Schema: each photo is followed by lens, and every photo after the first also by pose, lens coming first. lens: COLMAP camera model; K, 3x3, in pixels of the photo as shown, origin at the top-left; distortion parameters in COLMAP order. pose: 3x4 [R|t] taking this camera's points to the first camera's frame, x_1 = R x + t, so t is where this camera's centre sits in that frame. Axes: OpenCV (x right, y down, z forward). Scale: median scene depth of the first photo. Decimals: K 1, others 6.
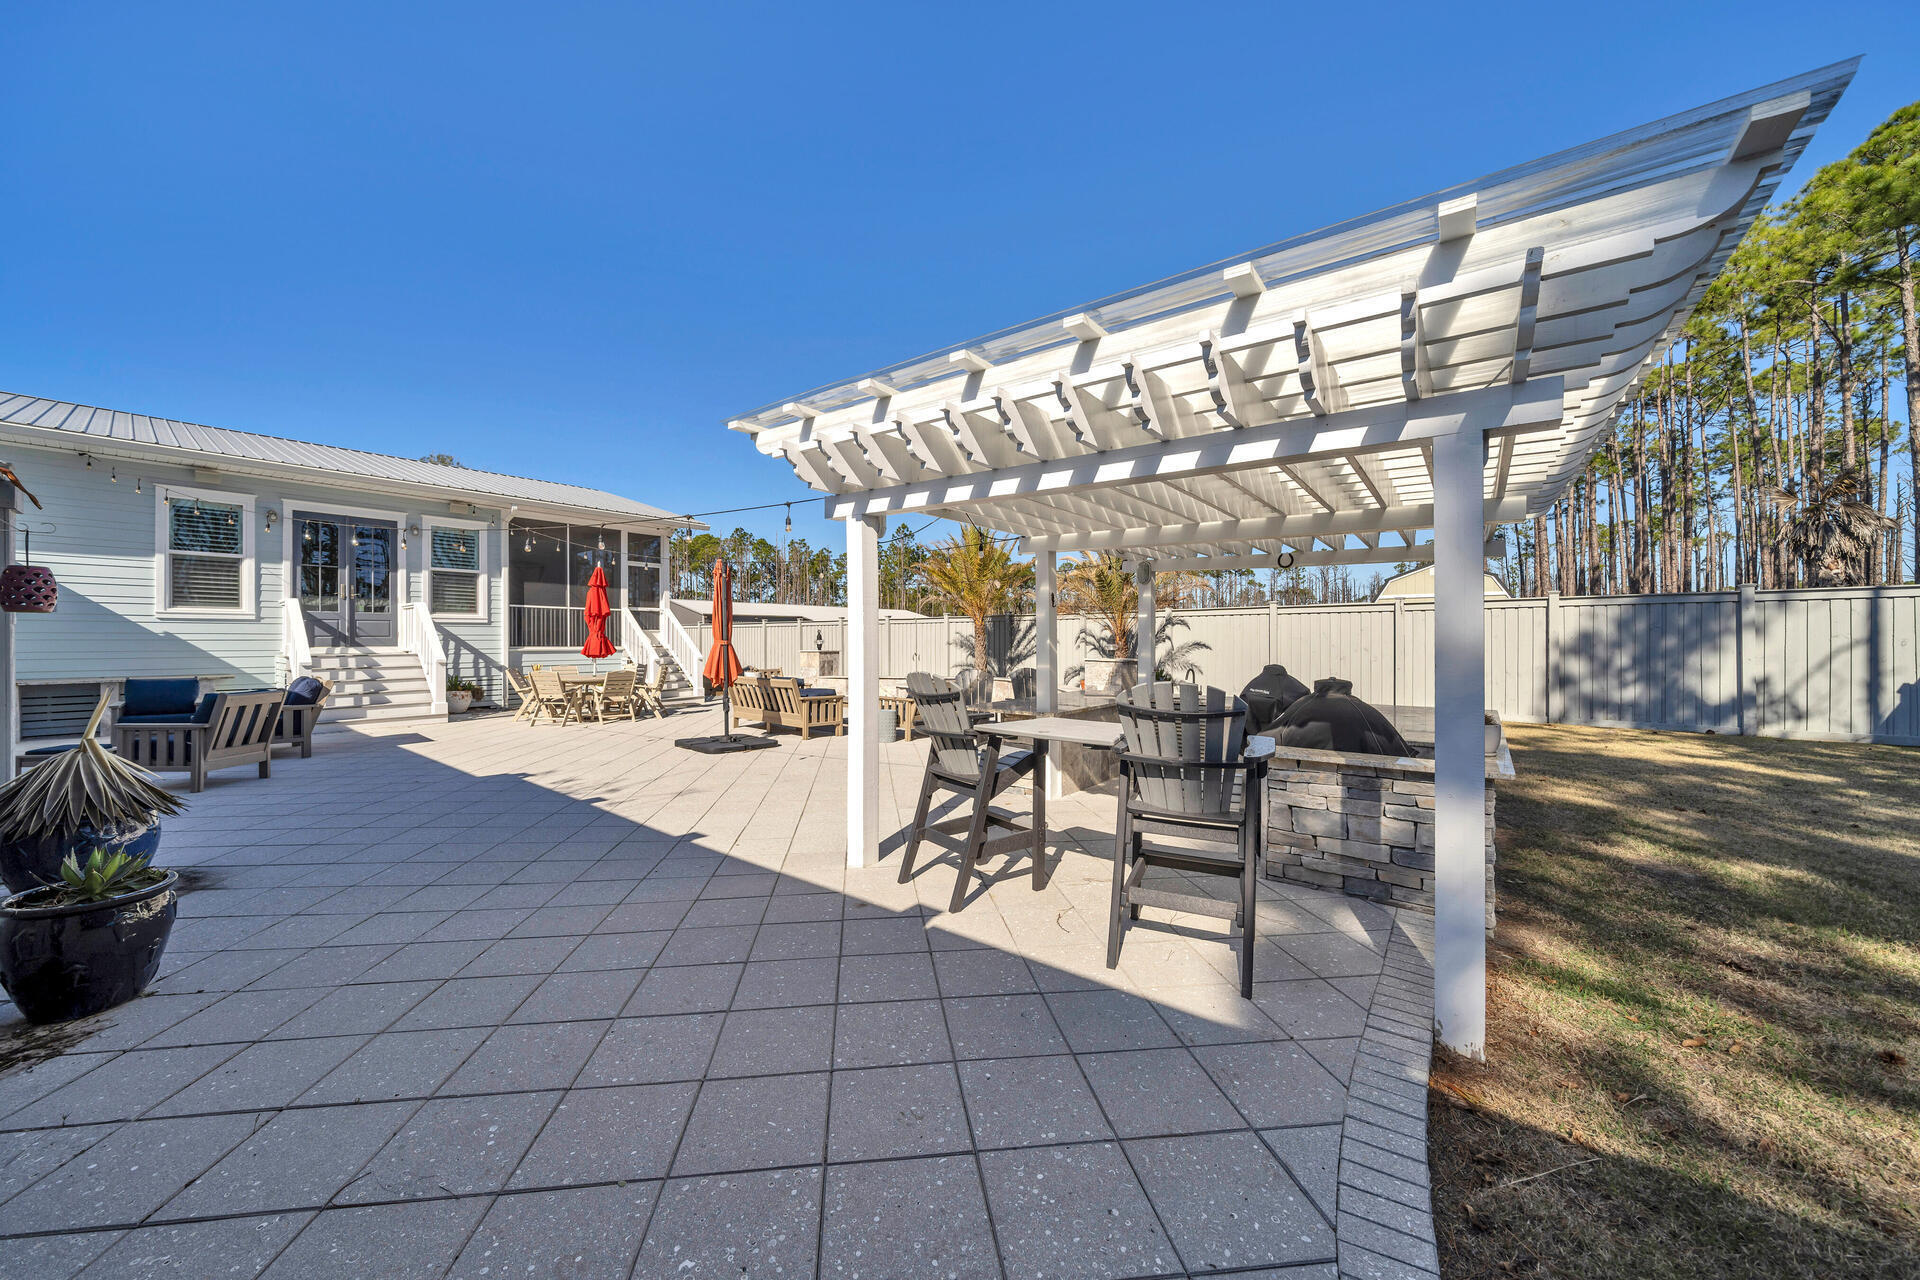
lens RADIAL K [[662.7, 0, 933.0], [0, 662.7, 624.1], [0, 0, 1]] dist [-0.005597, -0.000122]
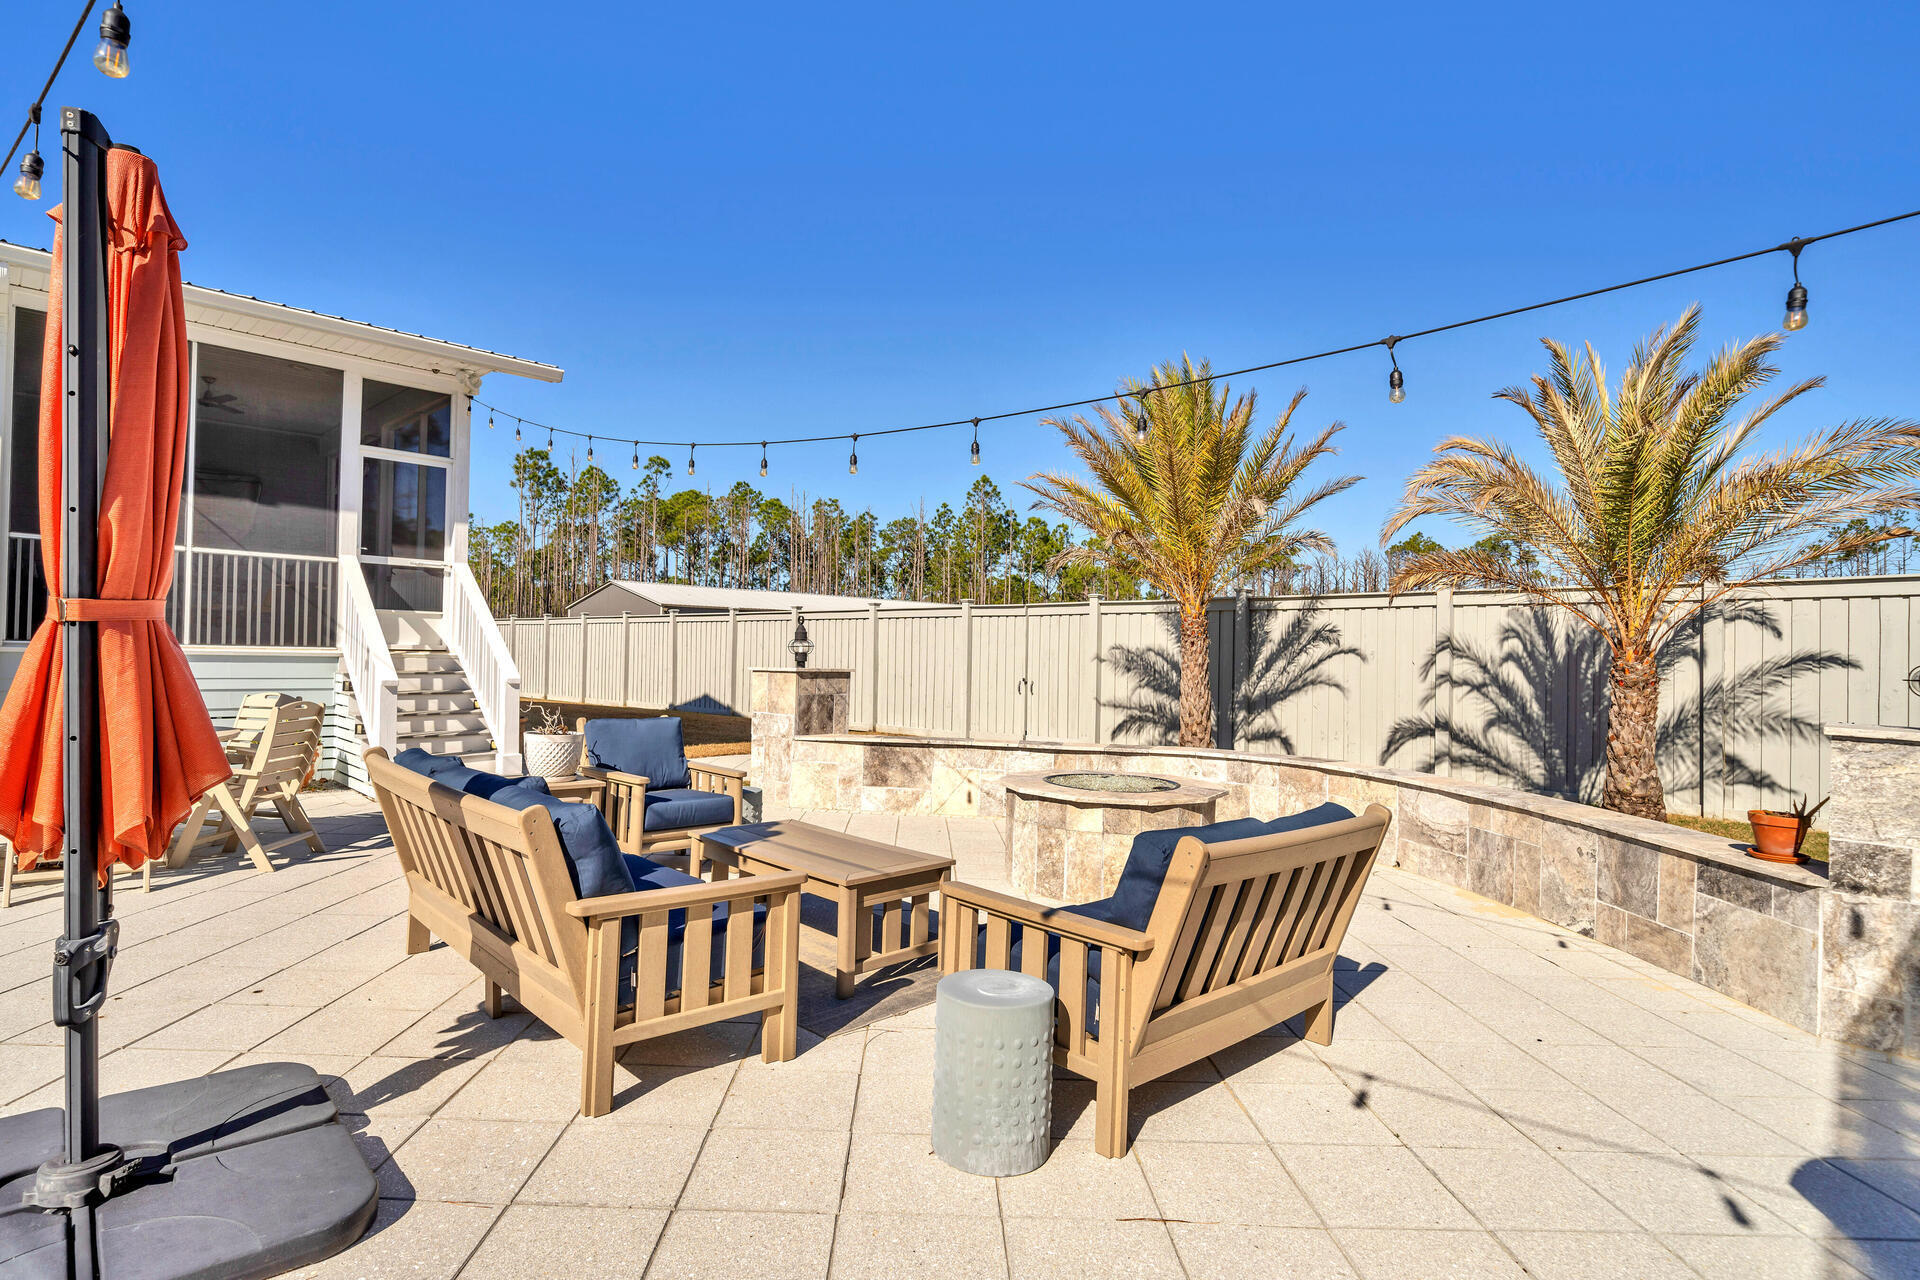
lens RADIAL K [[955.4, 0, 960.0], [0, 955.4, 640.0], [0, 0, 1]] dist [0.012373, -0.000174]
pose [[0.997604, 0.020776, -0.065987, -0.037220], [-0.020257, 0.999758, 0.008525, 0.014864], [0.066149, -0.007167, 0.997784, 0.401812]]
